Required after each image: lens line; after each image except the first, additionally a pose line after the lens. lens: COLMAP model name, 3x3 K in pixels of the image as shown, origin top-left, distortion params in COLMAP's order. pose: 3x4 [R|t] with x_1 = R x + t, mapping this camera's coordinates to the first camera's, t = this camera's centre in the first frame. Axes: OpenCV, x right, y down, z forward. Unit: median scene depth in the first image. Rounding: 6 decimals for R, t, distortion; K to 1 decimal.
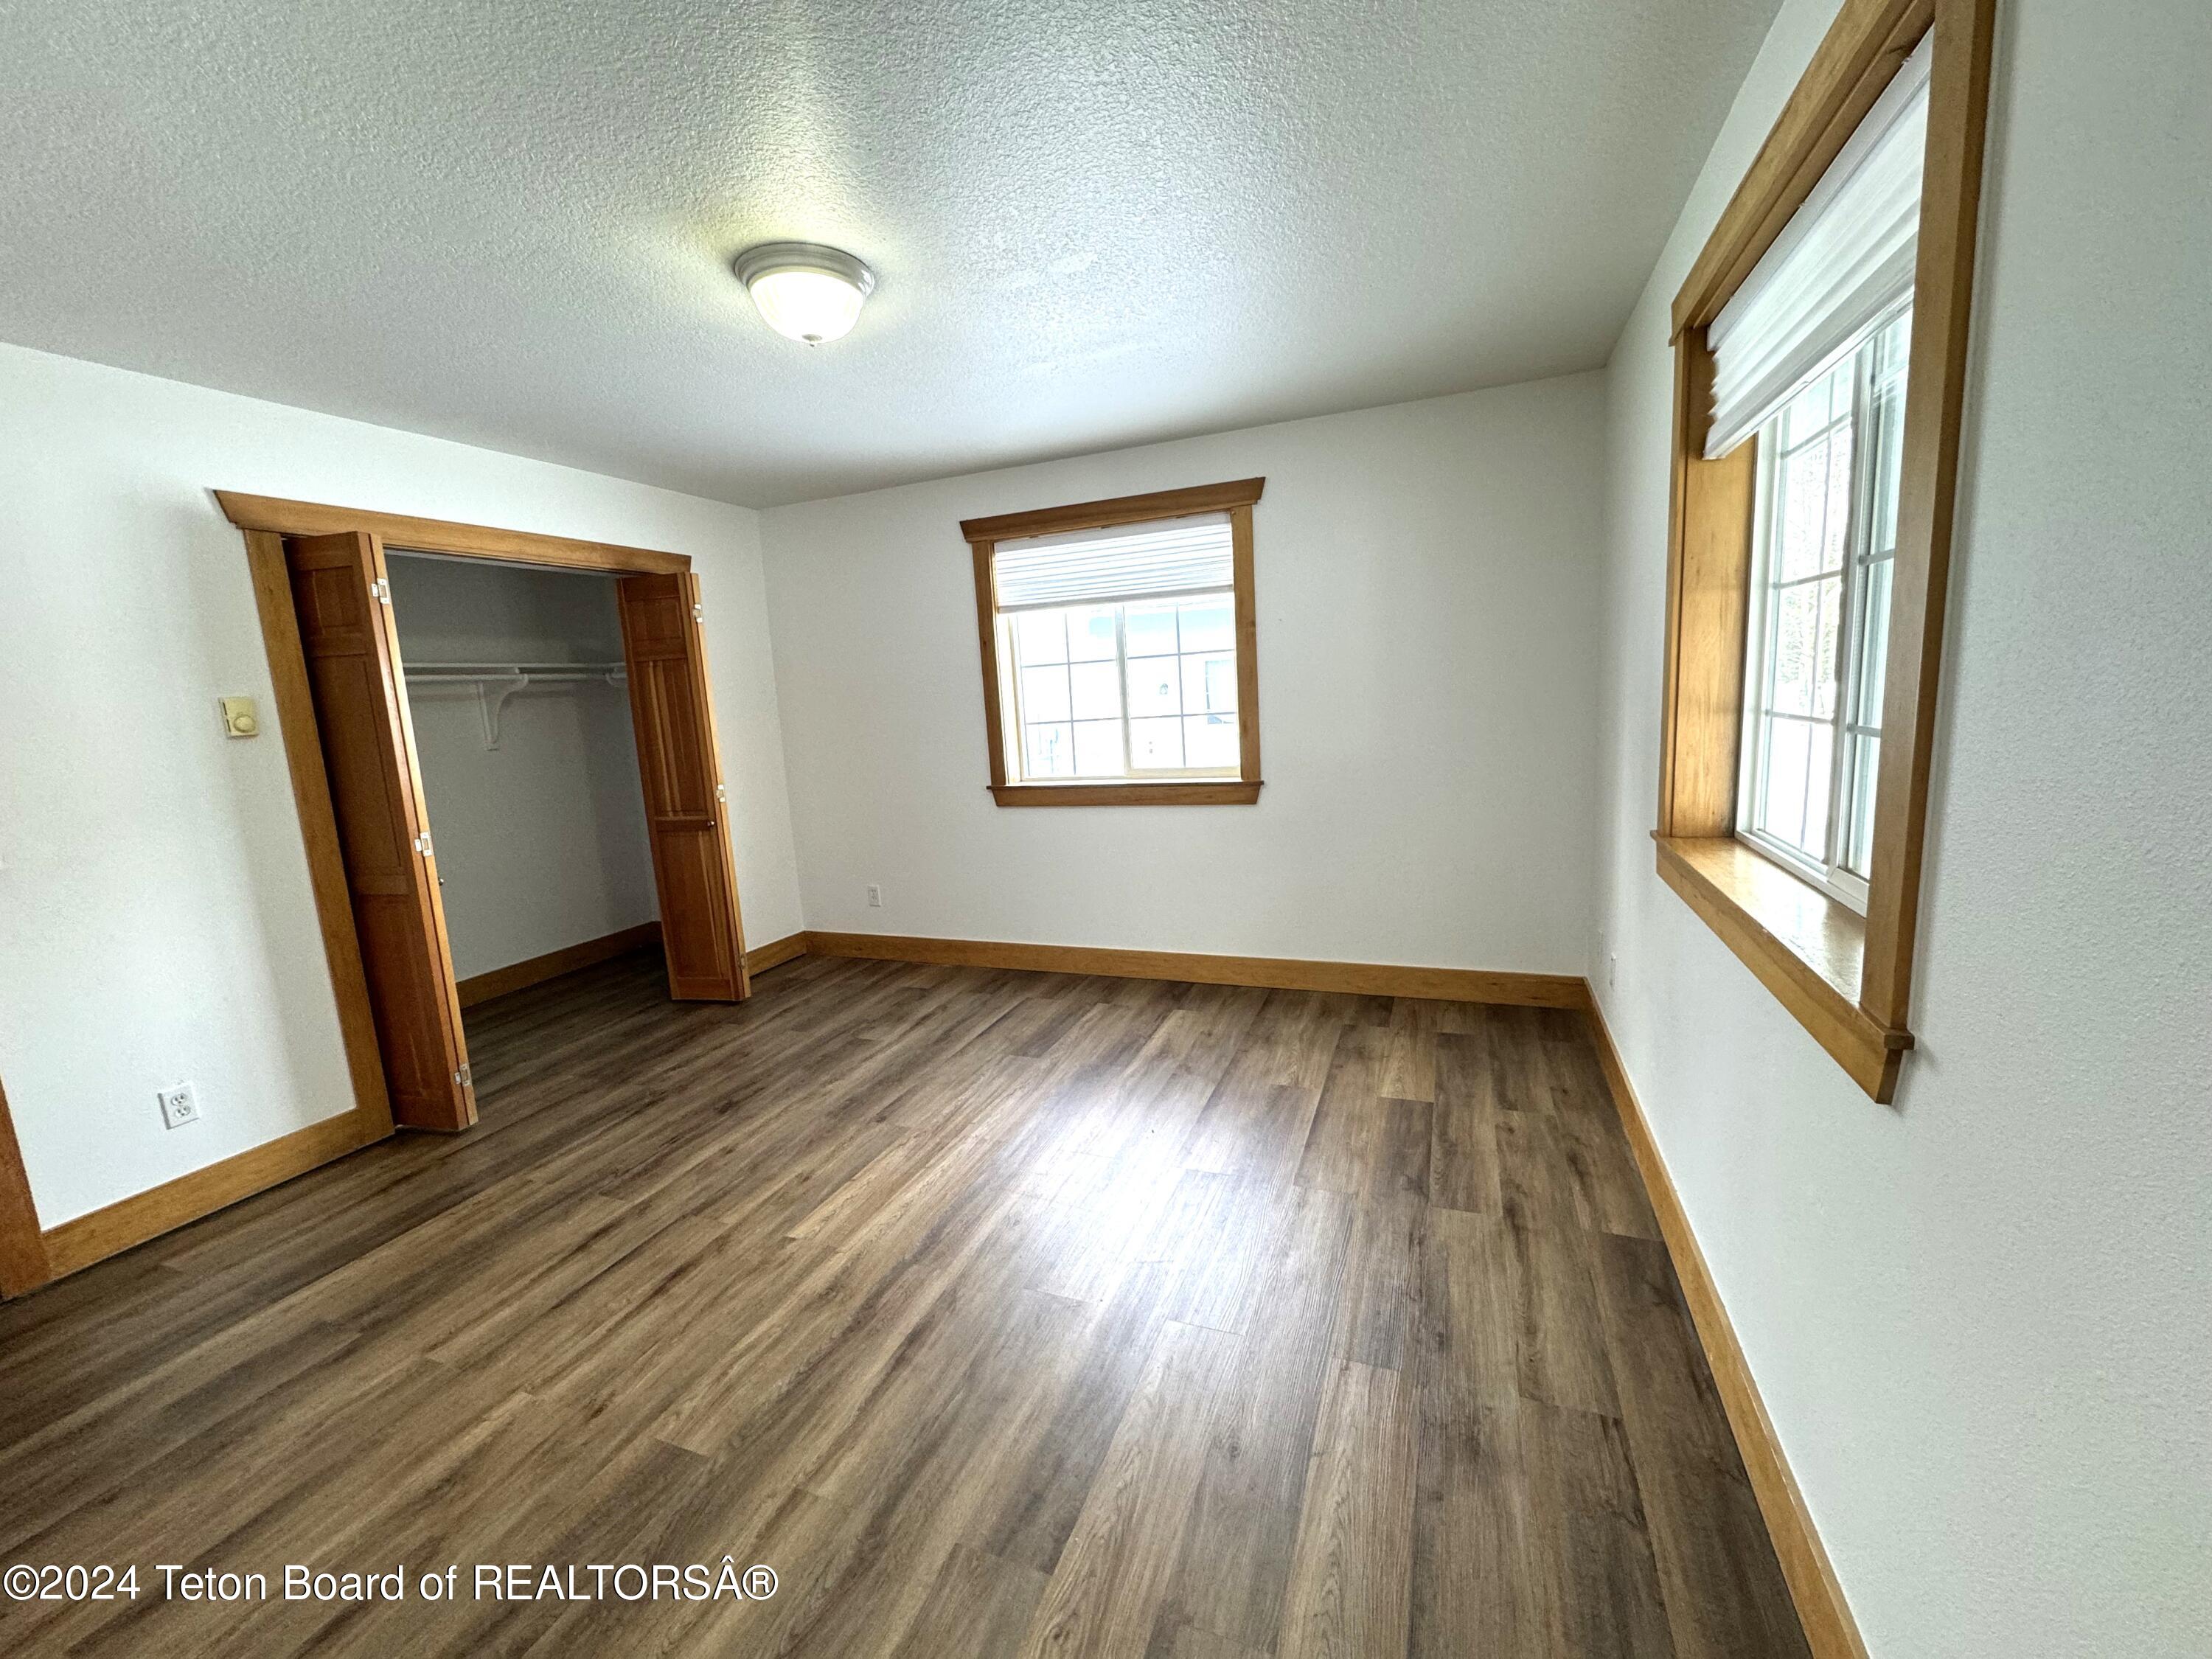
lens RADIAL K [[878.8, 0, 1106.8], [0, 878.8, 827.8], [0, 0, 1]] dist [-0.001189, 0.000139]
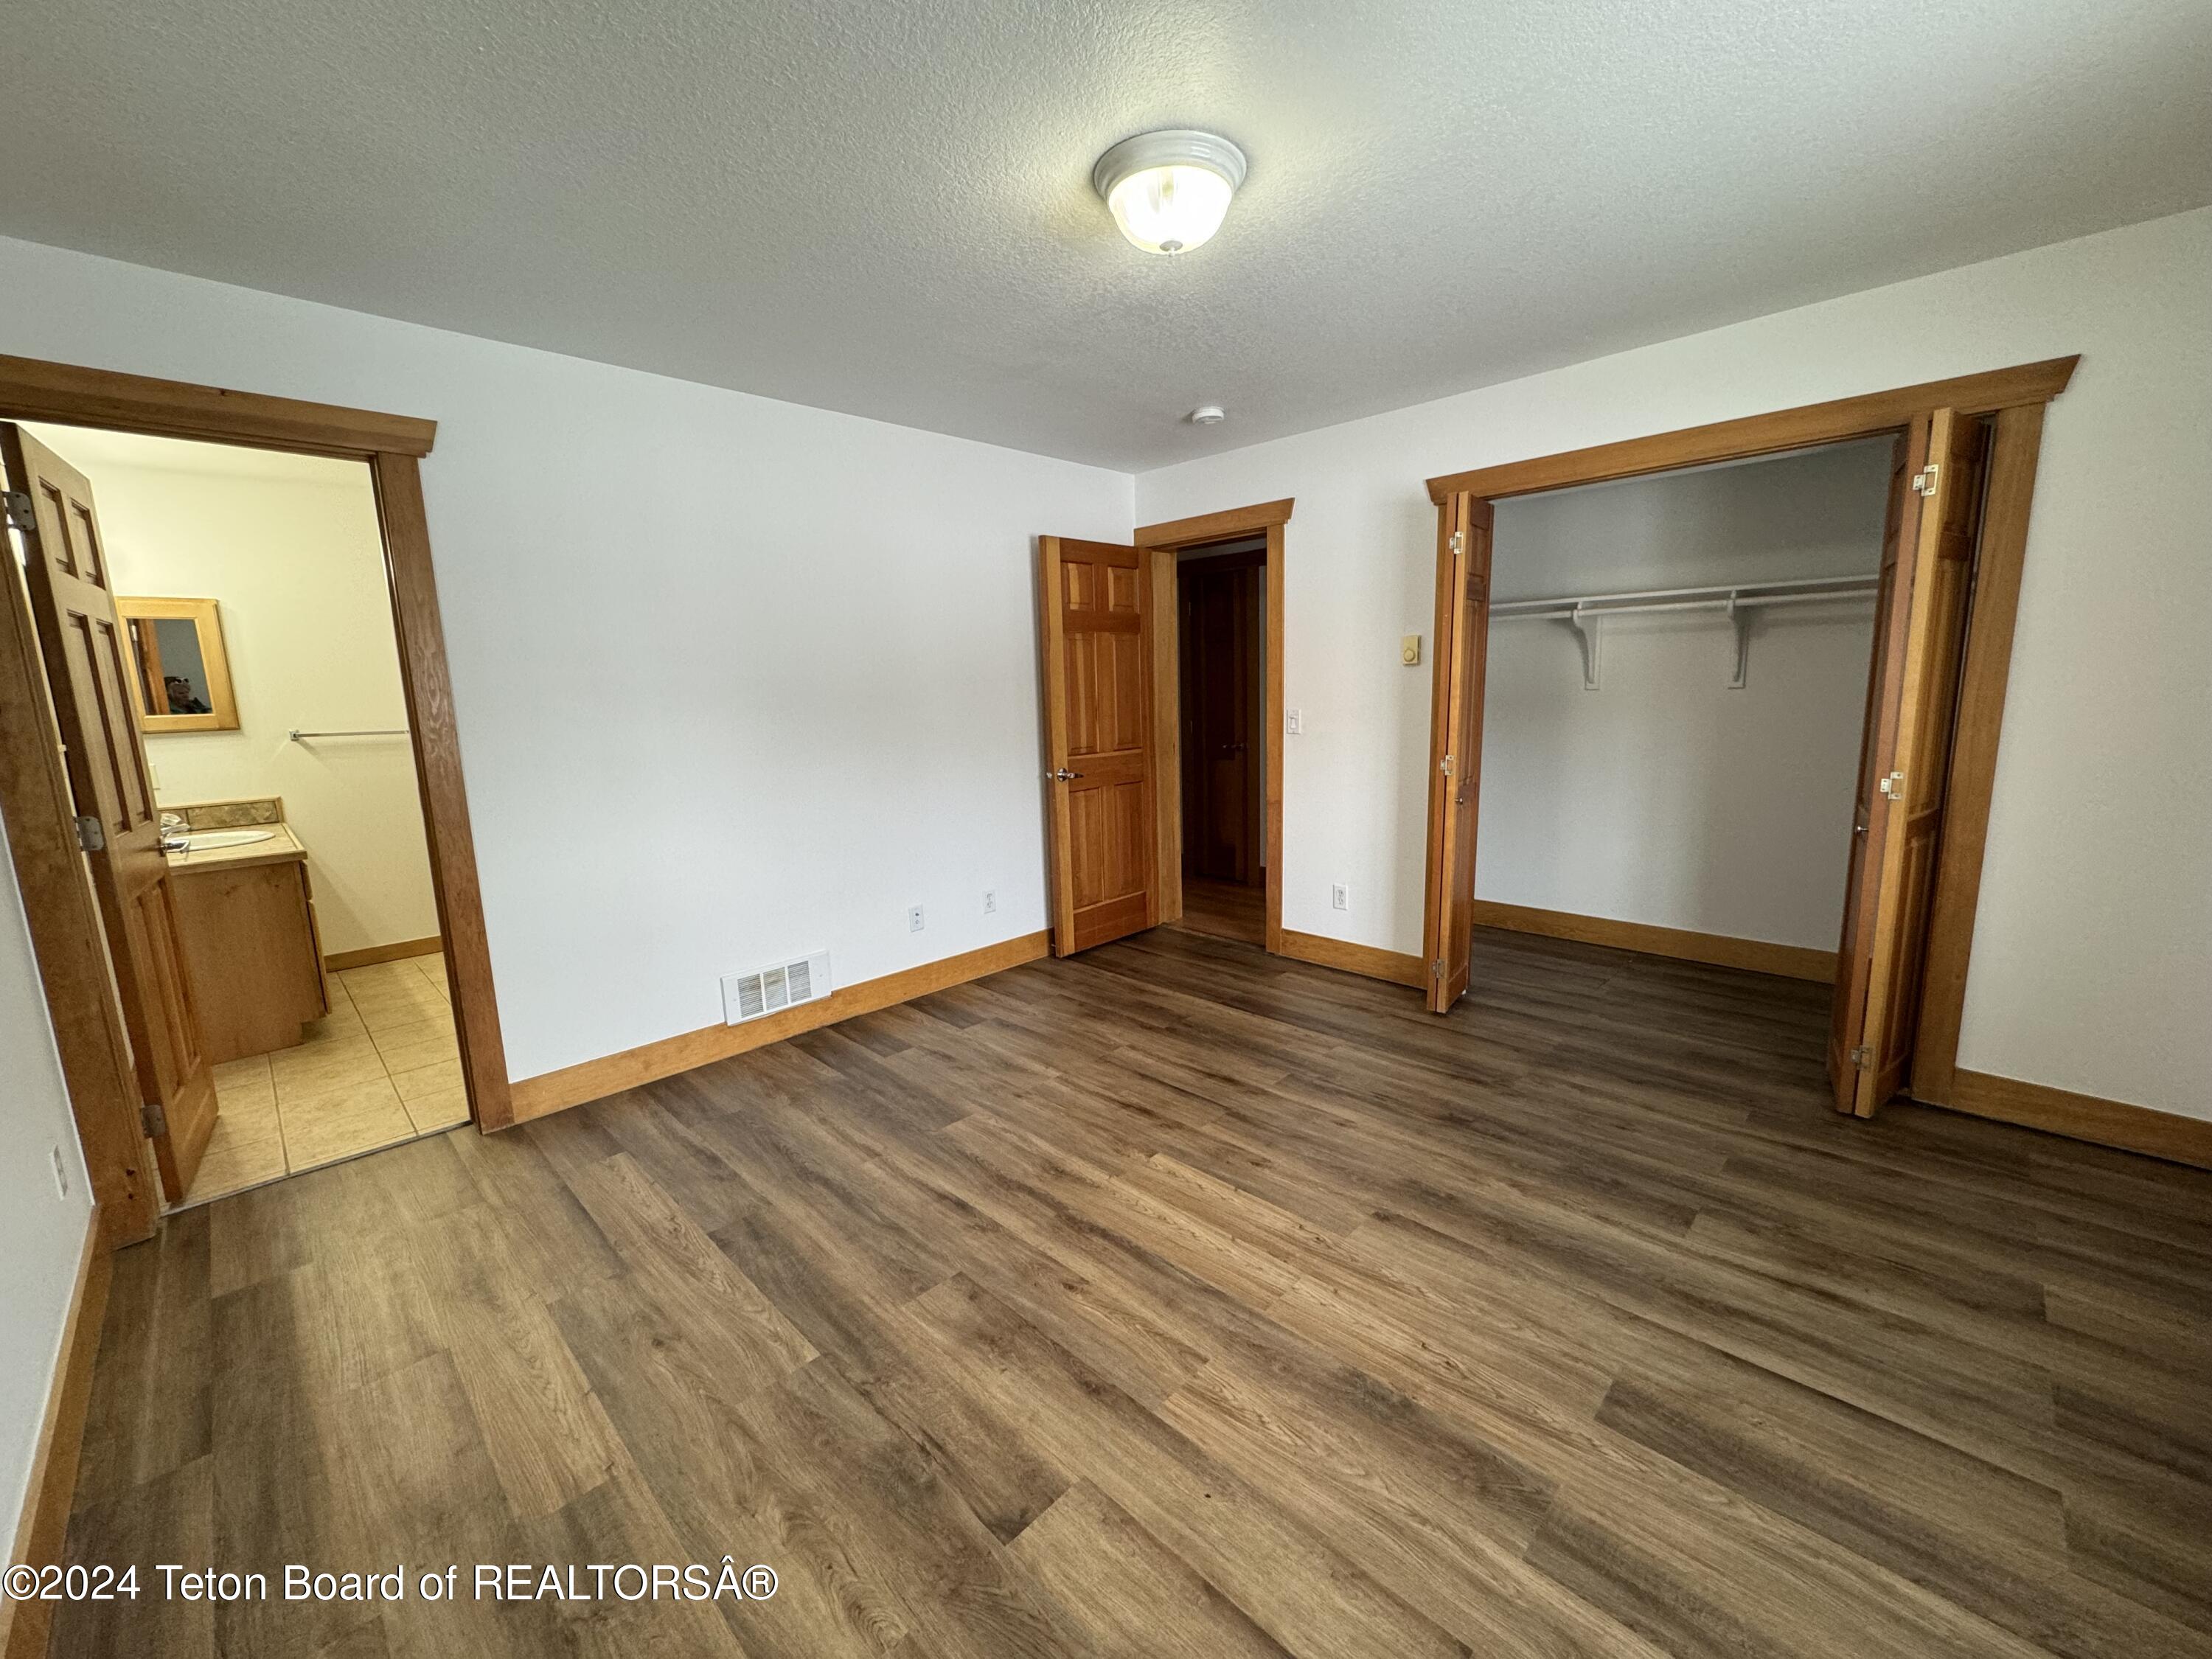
lens RADIAL K [[876.4, 0, 1108.5], [0, 876.4, 827.2], [0, 0, 1]] dist [-0.001342, -0.000208]
pose [[-0.387107, 0.216206, -0.896327, 0.400506], [-0.096068, 0.957370, 0.272421, -0.156961], [0.917016, 0.191565, -0.349834, 0.907010]]
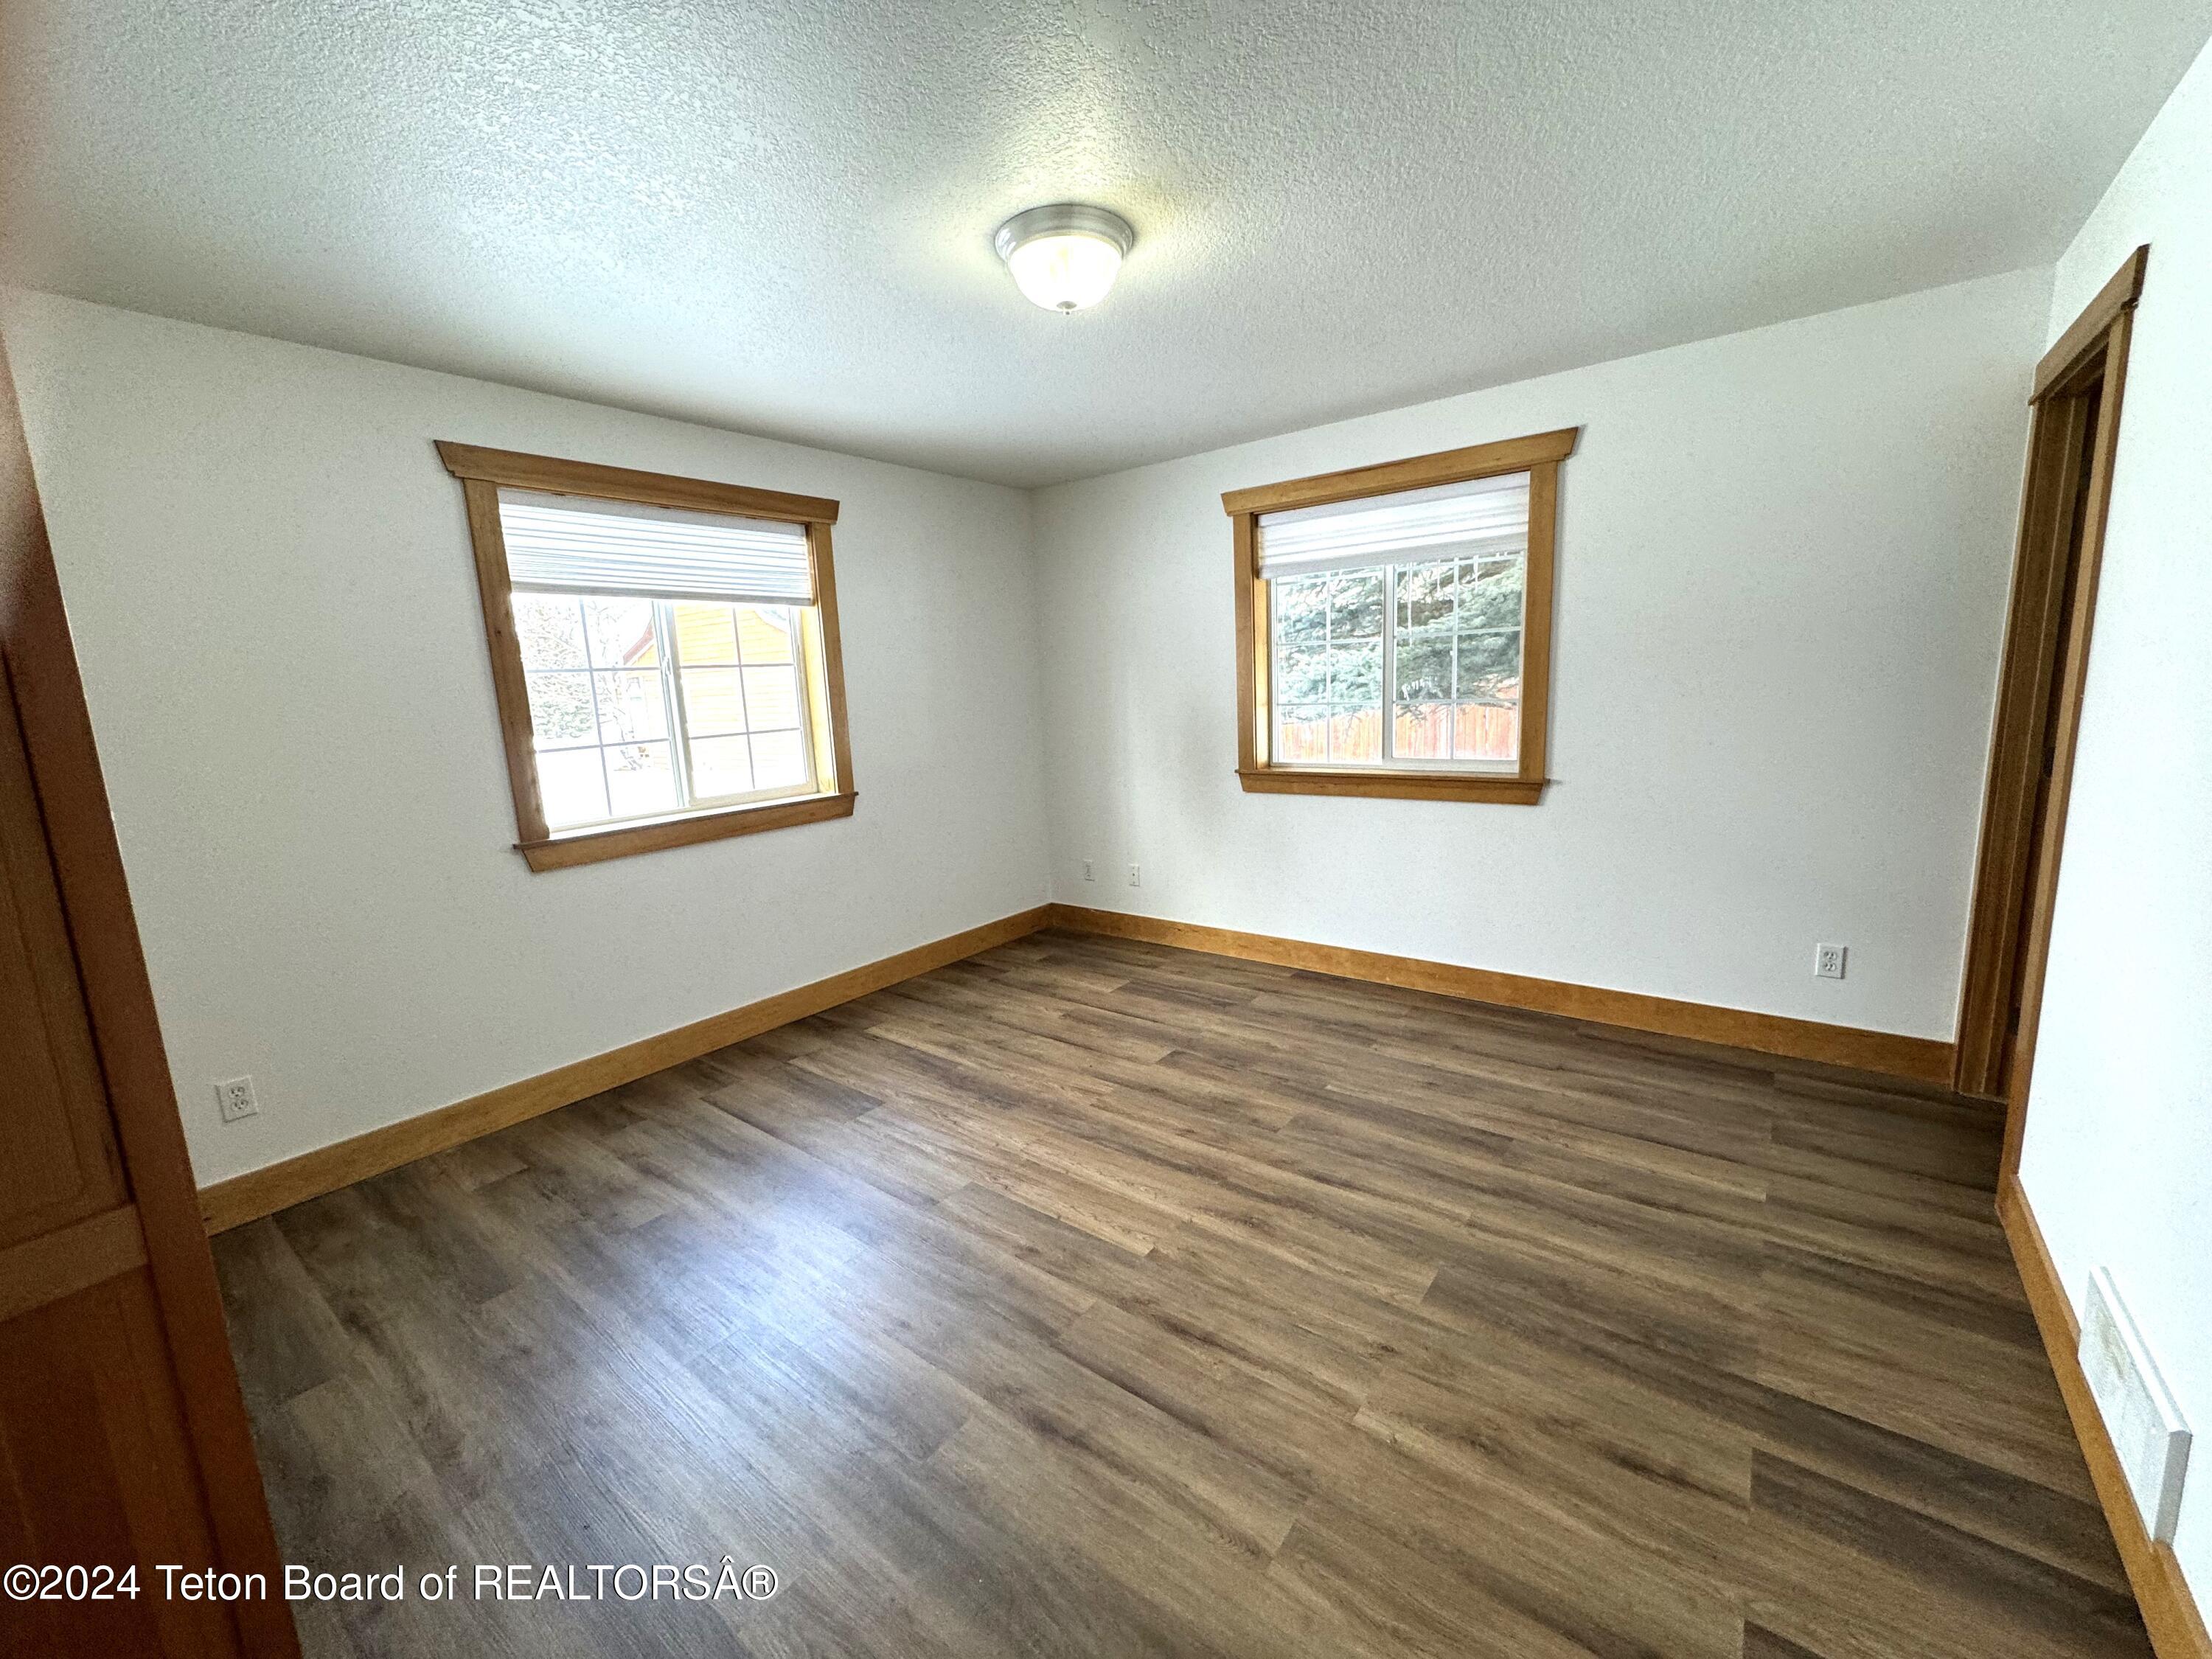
lens RADIAL K [[878.8, 0, 1106.8], [0, 878.8, 827.8], [0, 0, 1]] dist [-0.001189, 0.000139]
pose [[0.279627, -0.112713, 0.953470, -0.876922], [0.177954, 0.981962, 0.063892, -0.031040], [-0.943473, 0.151808, 0.294641, 0.507407]]
